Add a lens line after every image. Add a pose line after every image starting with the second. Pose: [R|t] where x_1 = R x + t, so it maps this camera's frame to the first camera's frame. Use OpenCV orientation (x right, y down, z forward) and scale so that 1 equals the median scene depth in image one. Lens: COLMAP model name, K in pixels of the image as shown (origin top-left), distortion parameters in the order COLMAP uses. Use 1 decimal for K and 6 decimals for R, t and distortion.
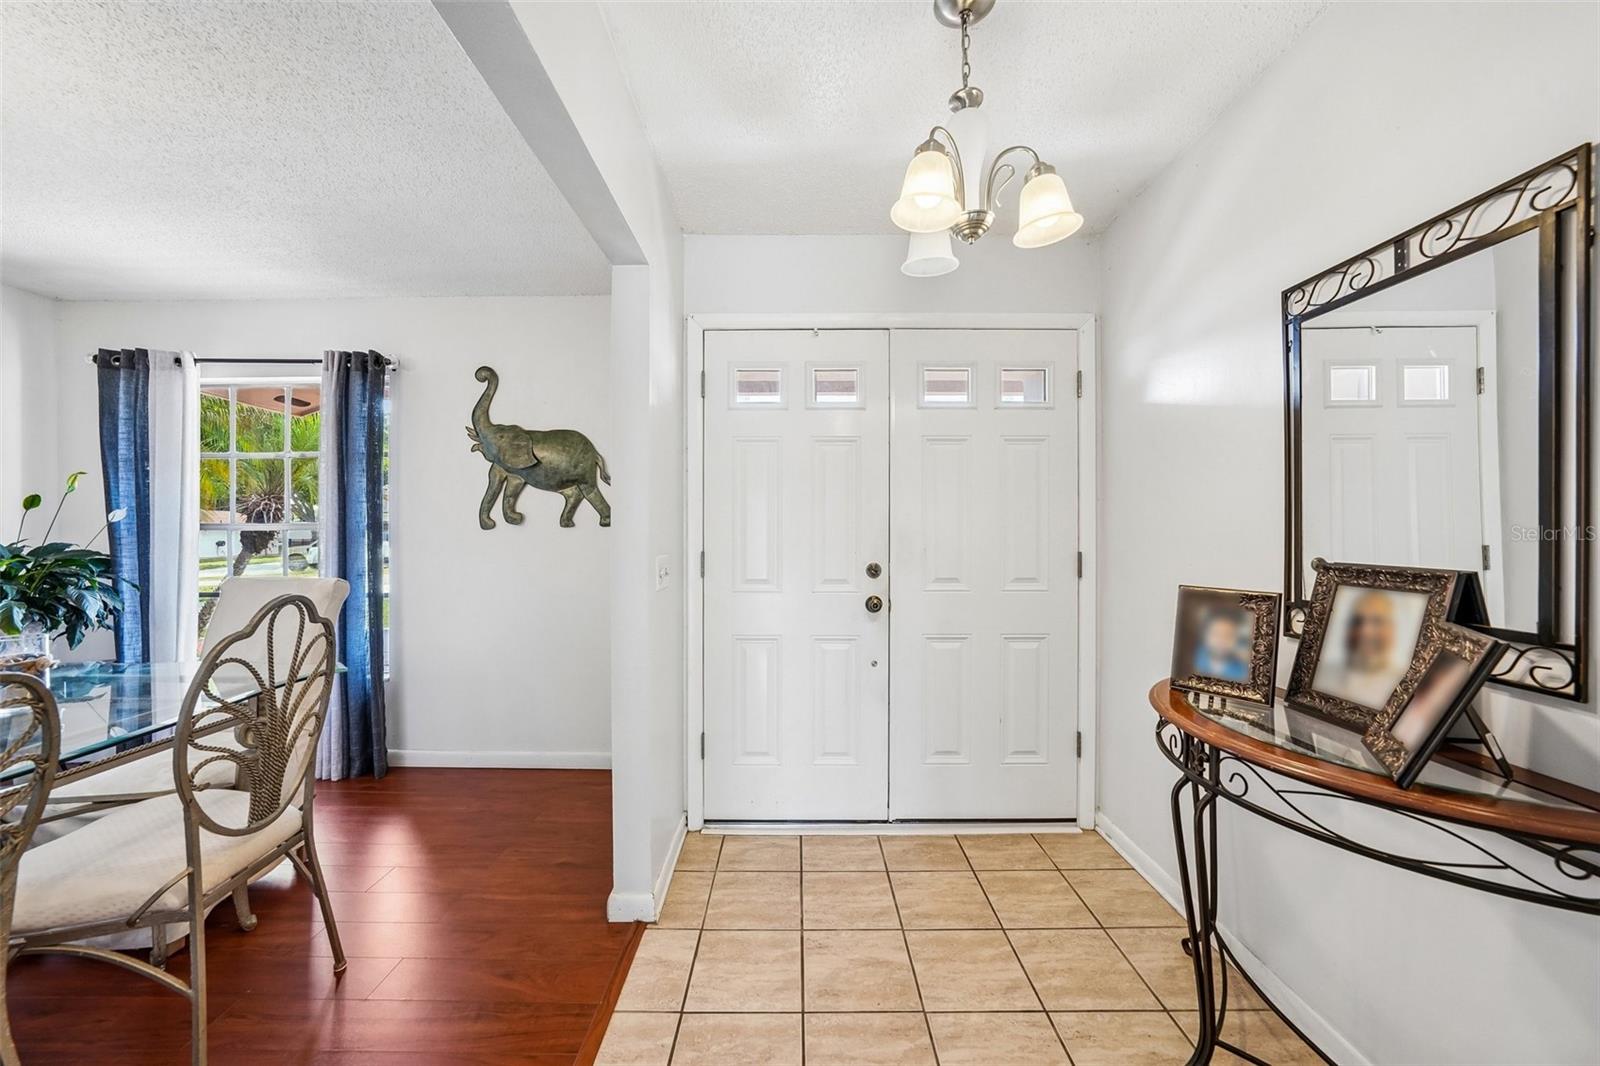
lens RADIAL K [[586.0, 0, 800.0], [0, 586.0, 533.0], [0, 0, 1]] dist [-0.008565, -0.000022]
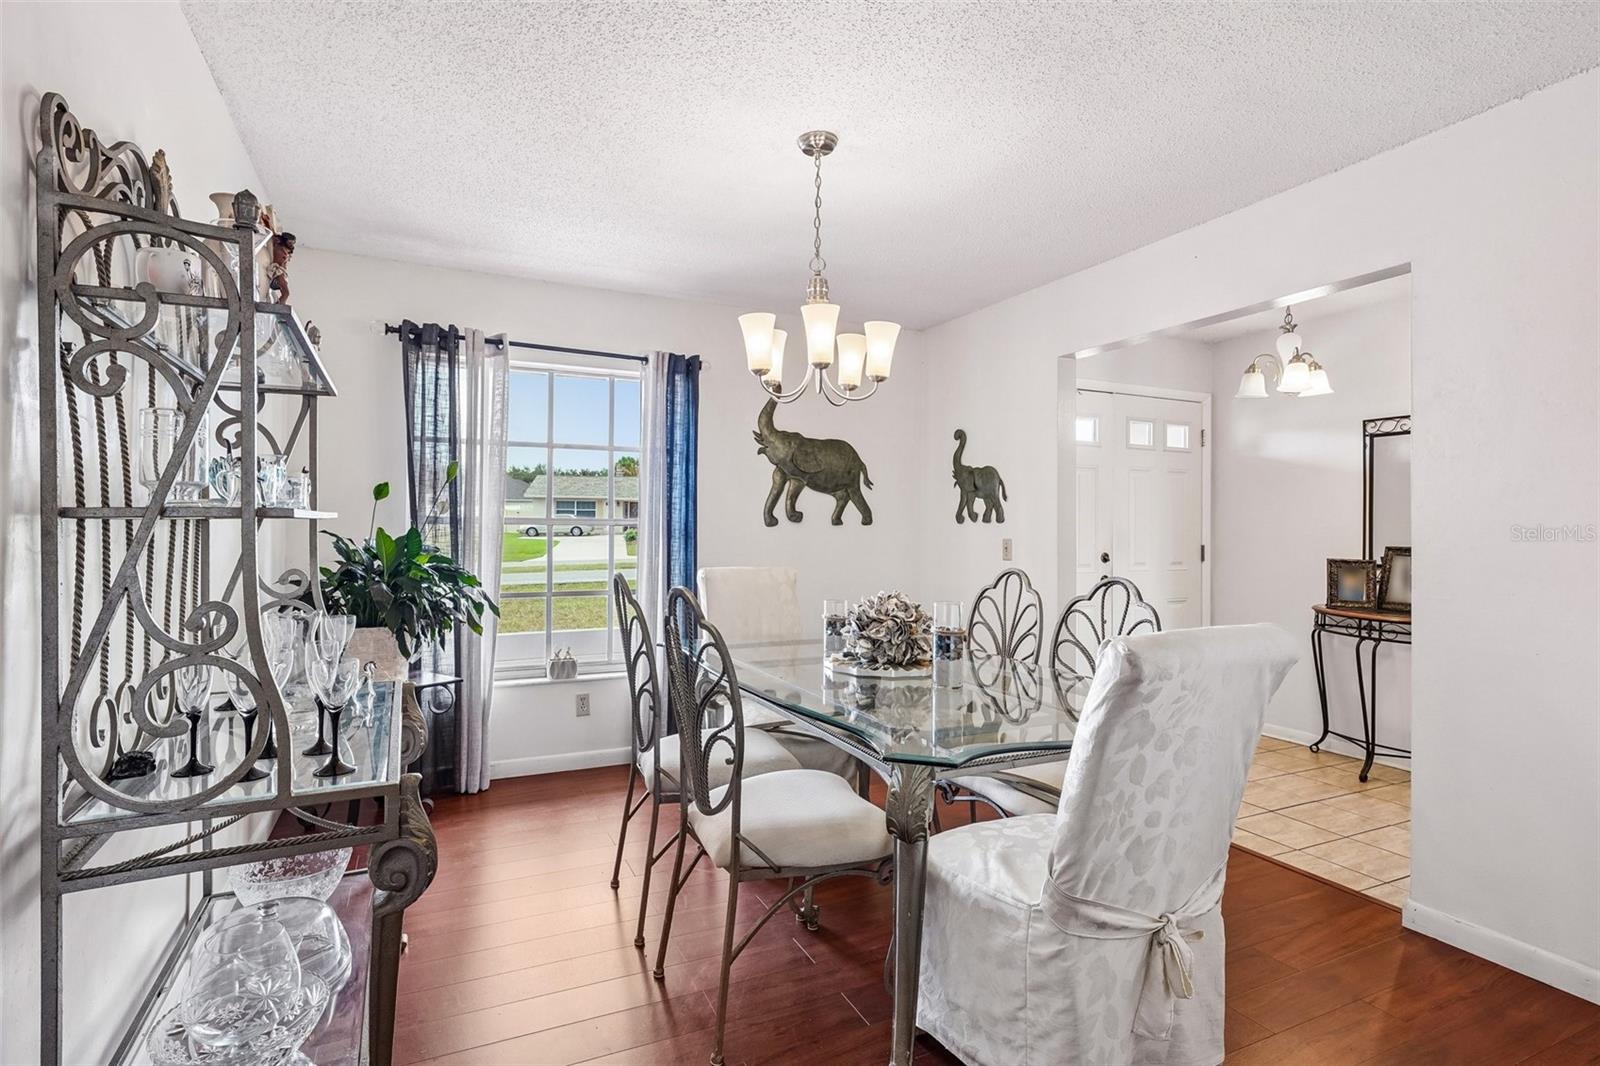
lens RADIAL K [[786.8, 0, 800.0], [0, 786.8, 533.0], [0, 0, 1]] dist [0.013947, 0.000231]
pose [[0.897948, 0.006264, 0.440057, -1.193082], [-0.006756, 0.999977, -0.000449, 0.006707], [-0.440050, -0.002570, 0.897970, -0.364069]]
